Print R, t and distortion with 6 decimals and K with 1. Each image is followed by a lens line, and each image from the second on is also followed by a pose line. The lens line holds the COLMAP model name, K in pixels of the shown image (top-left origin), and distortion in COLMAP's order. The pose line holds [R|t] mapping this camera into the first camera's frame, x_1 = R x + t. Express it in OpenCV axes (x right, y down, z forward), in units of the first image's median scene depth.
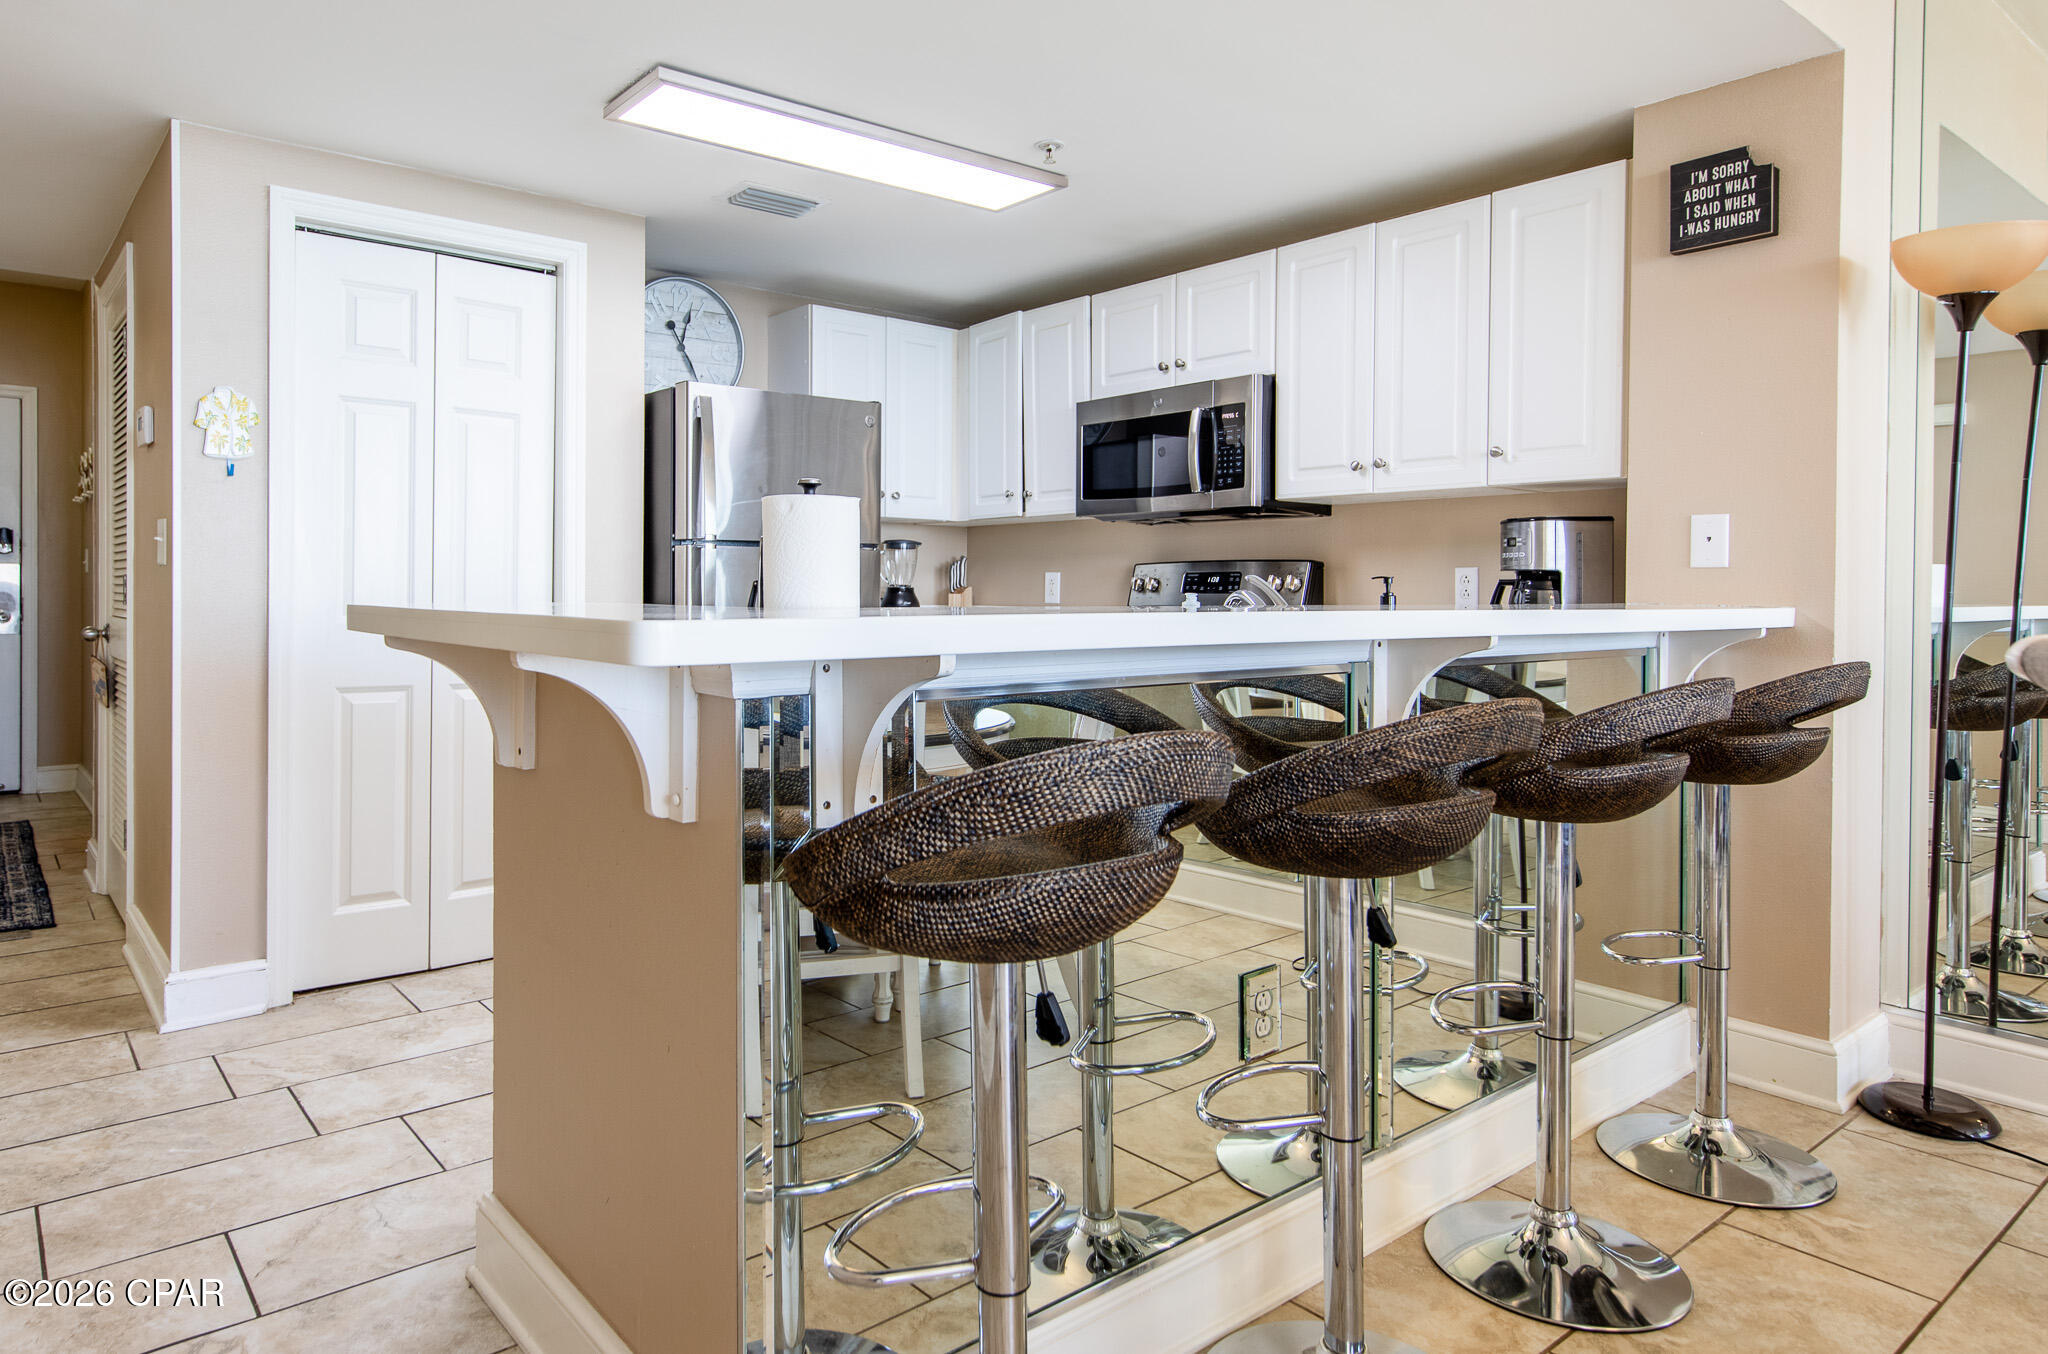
lens RADIAL K [[1214.9, 0, 890.7], [0, 1214.9, 605.7], [0, 0, 1]] dist [-0.003408, -0.002924]
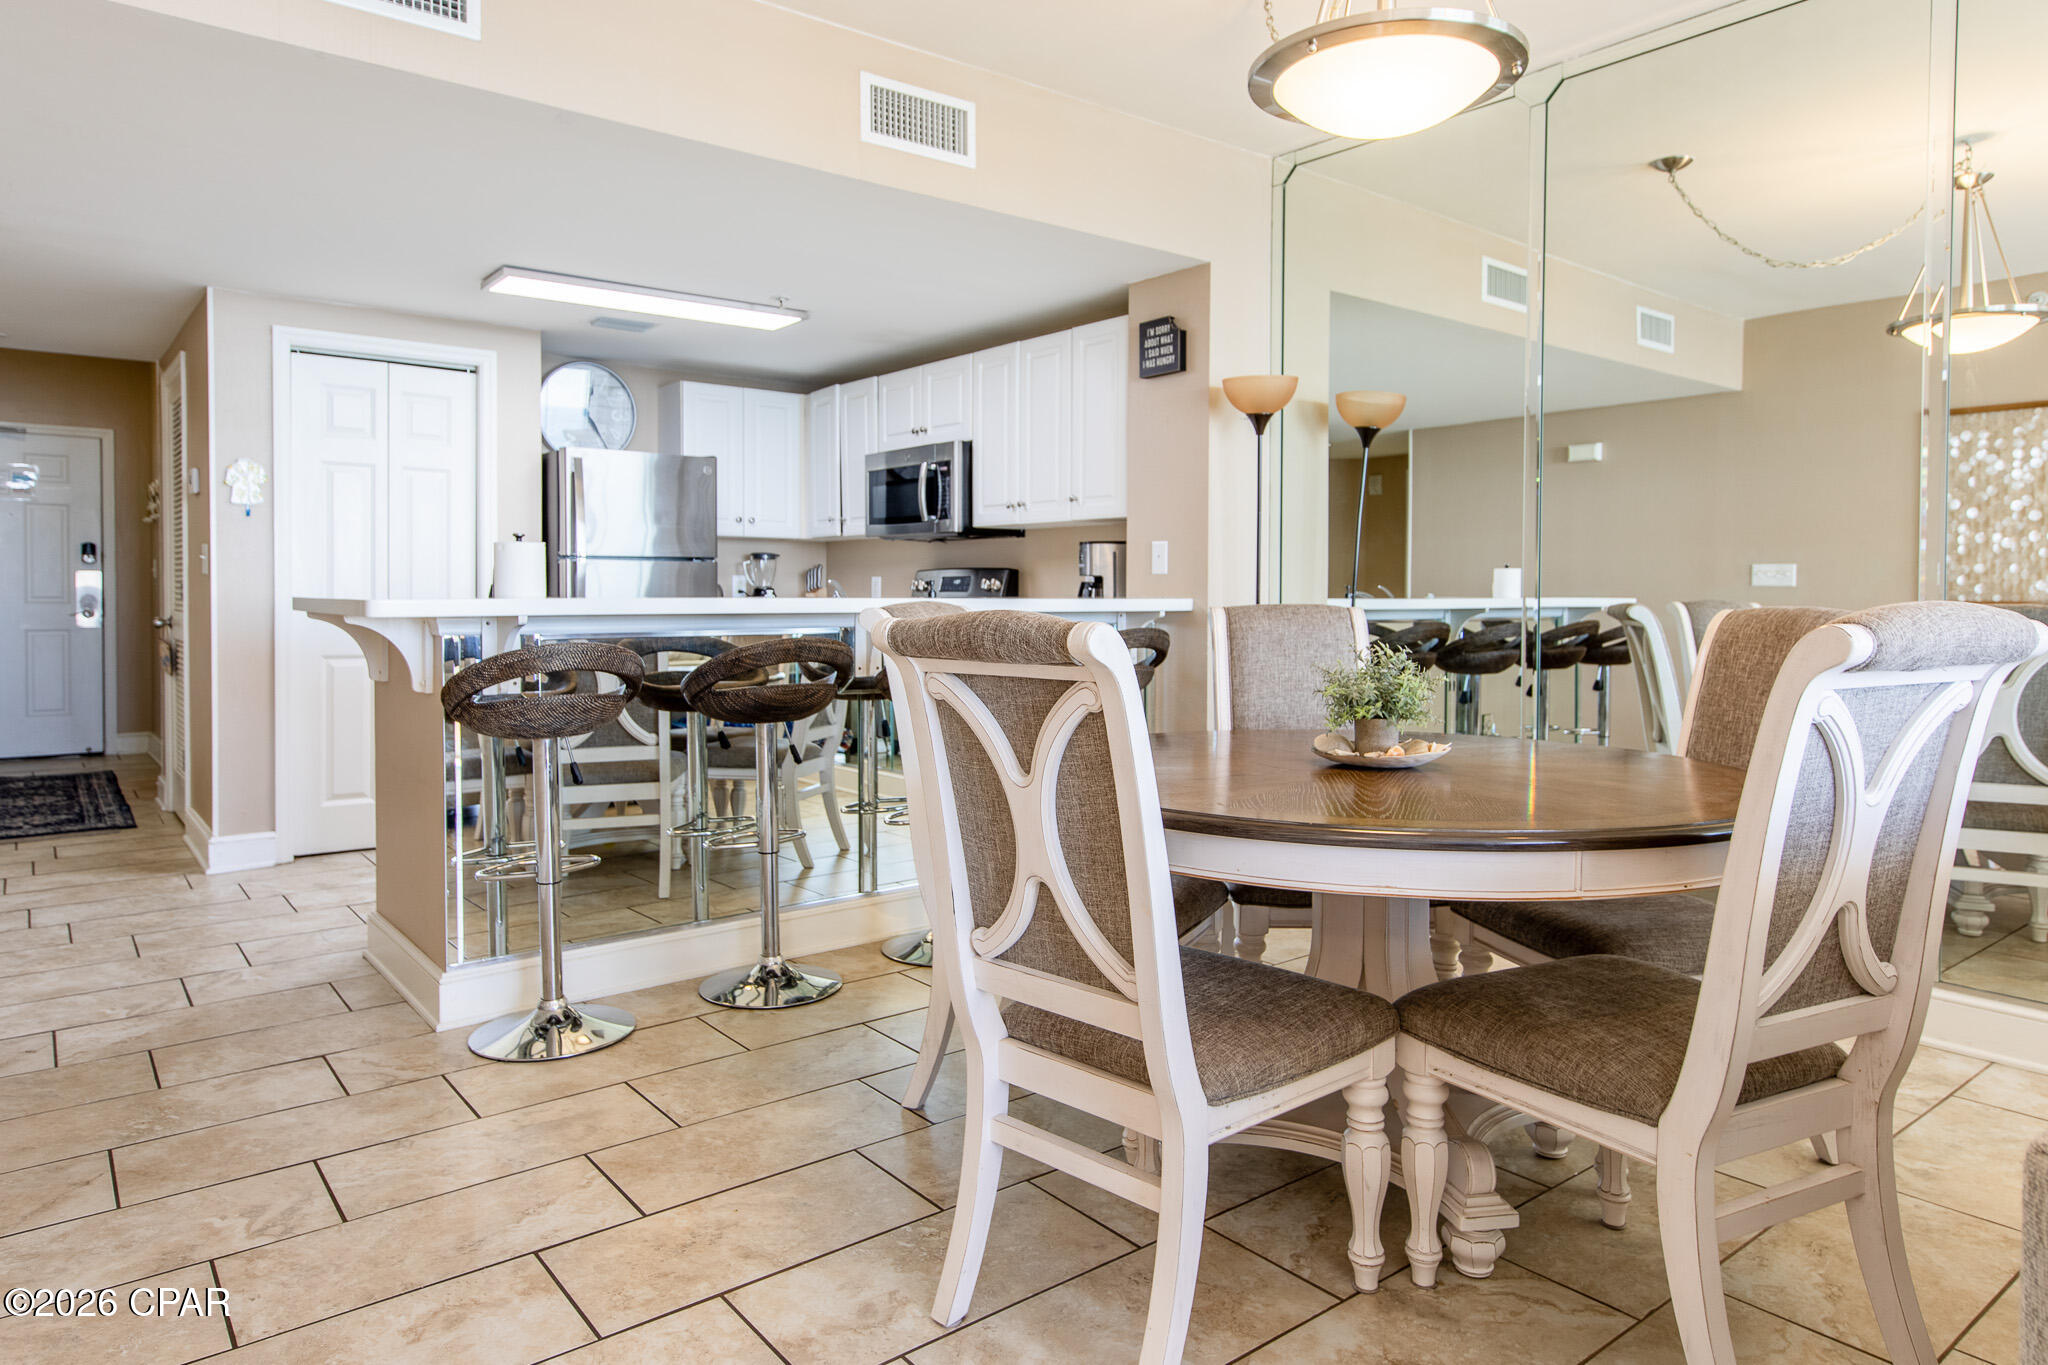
lens RADIAL K [[1246.7, 0, 960.3], [0, 1246.7, 623.0], [0, 0, 1]] dist [-0.002453, -0.000744]
pose [[0.999969, -0.001463, -0.007753, 0.340985], [0.001556, 0.999925, 0.012107, 0.009673], [0.007735, -0.012119, 0.999897, -0.529094]]
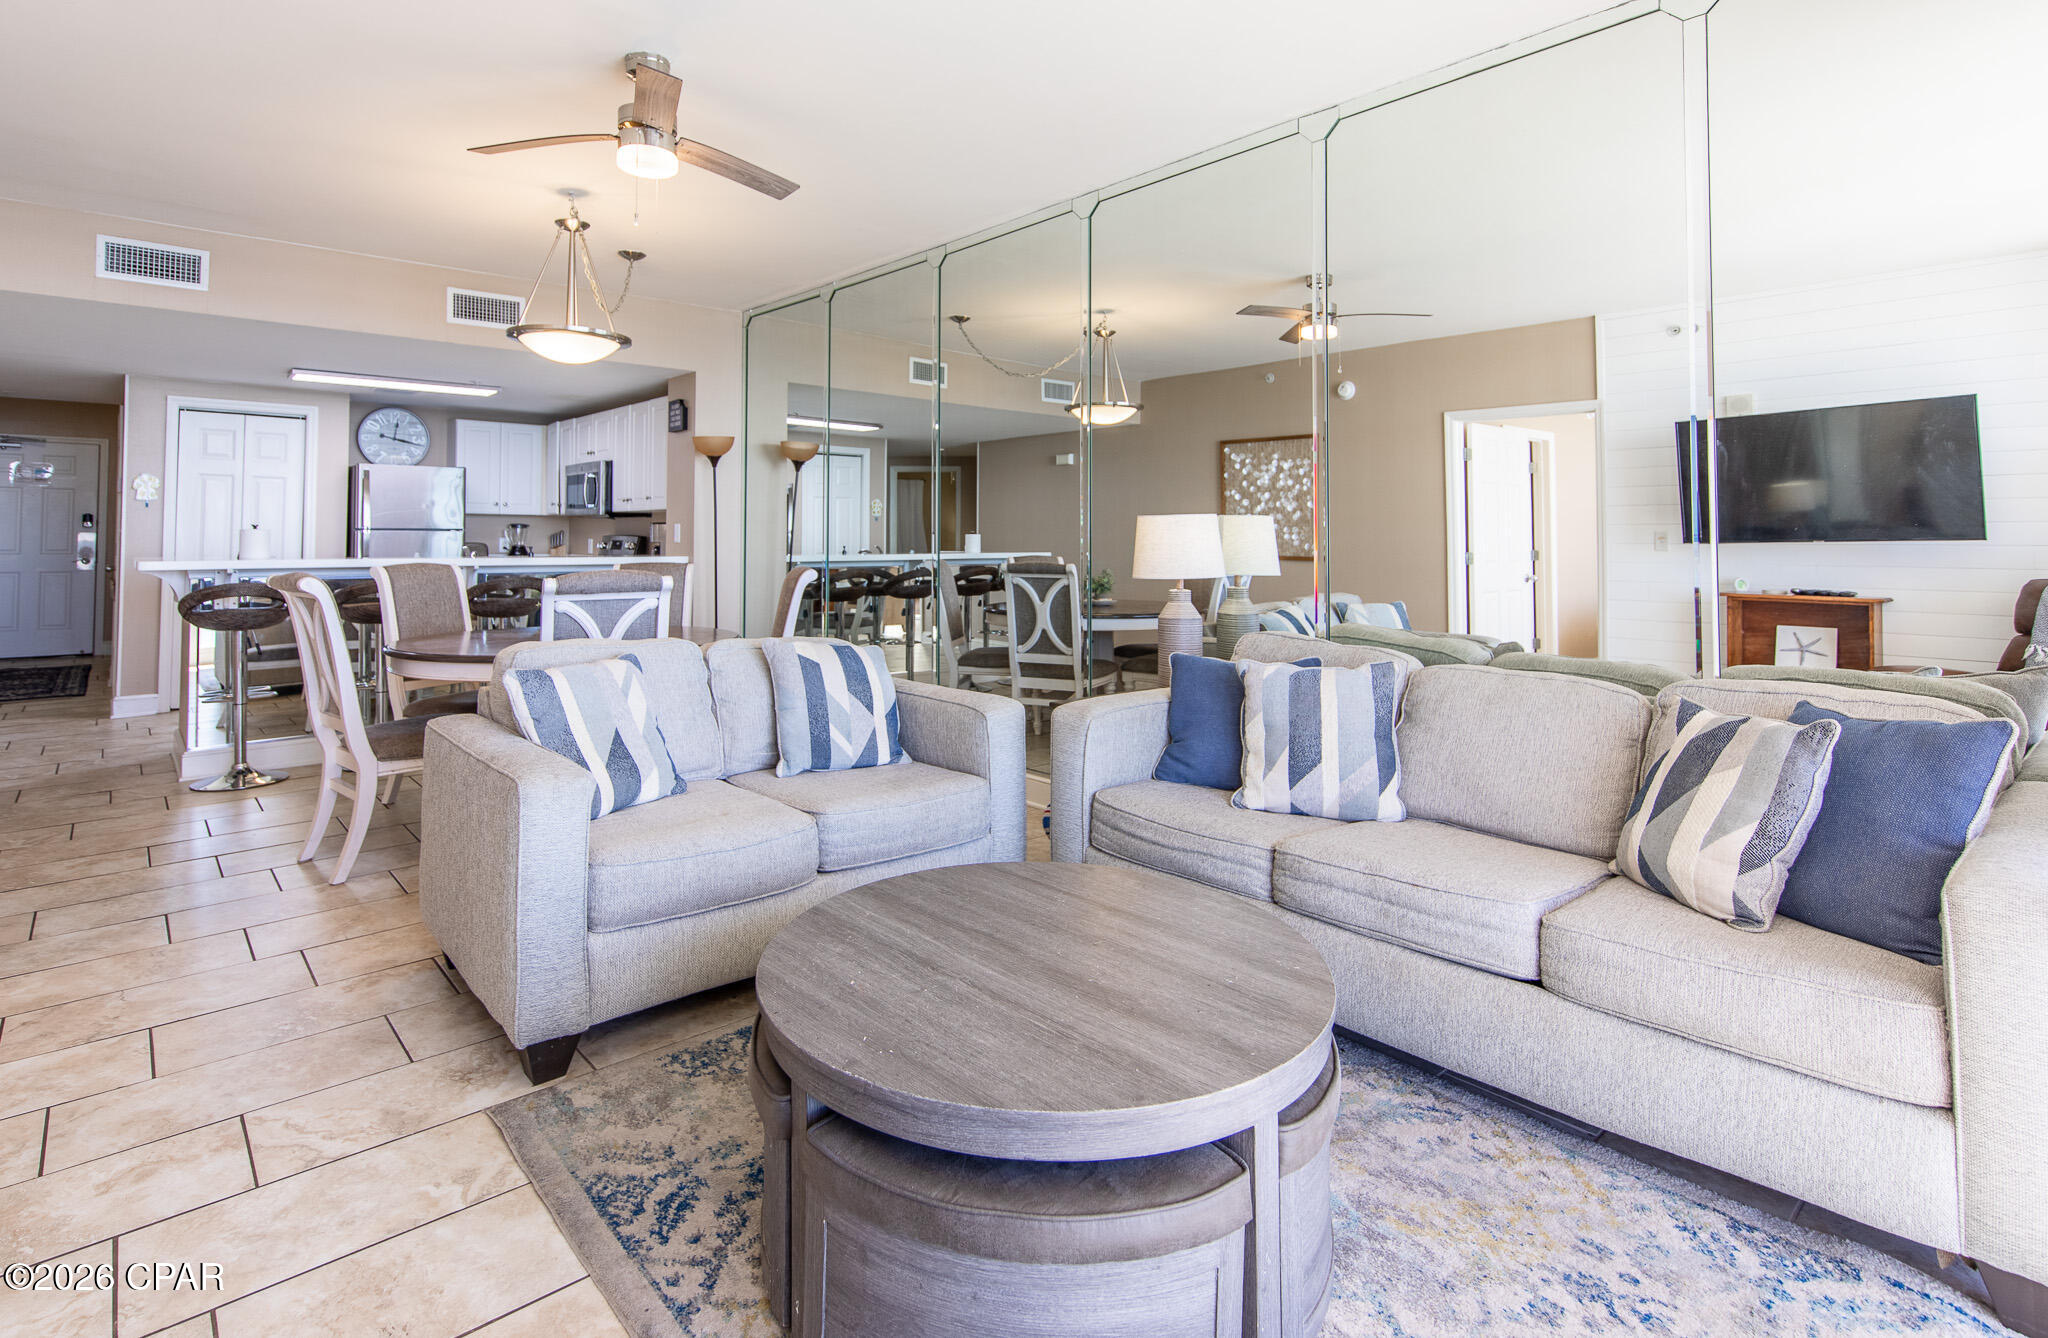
lens RADIAL K [[994.5, 0, 965.7], [0, 994.5, 518.5], [0, 0, 1]] dist [-0.002609, -0.000520]
pose [[0.998636, 0.000392, 0.052215, 1.017714], [0.001203, 0.999534, -0.030516, -0.013754], [-0.052202, 0.030537, 0.998170, -1.131331]]
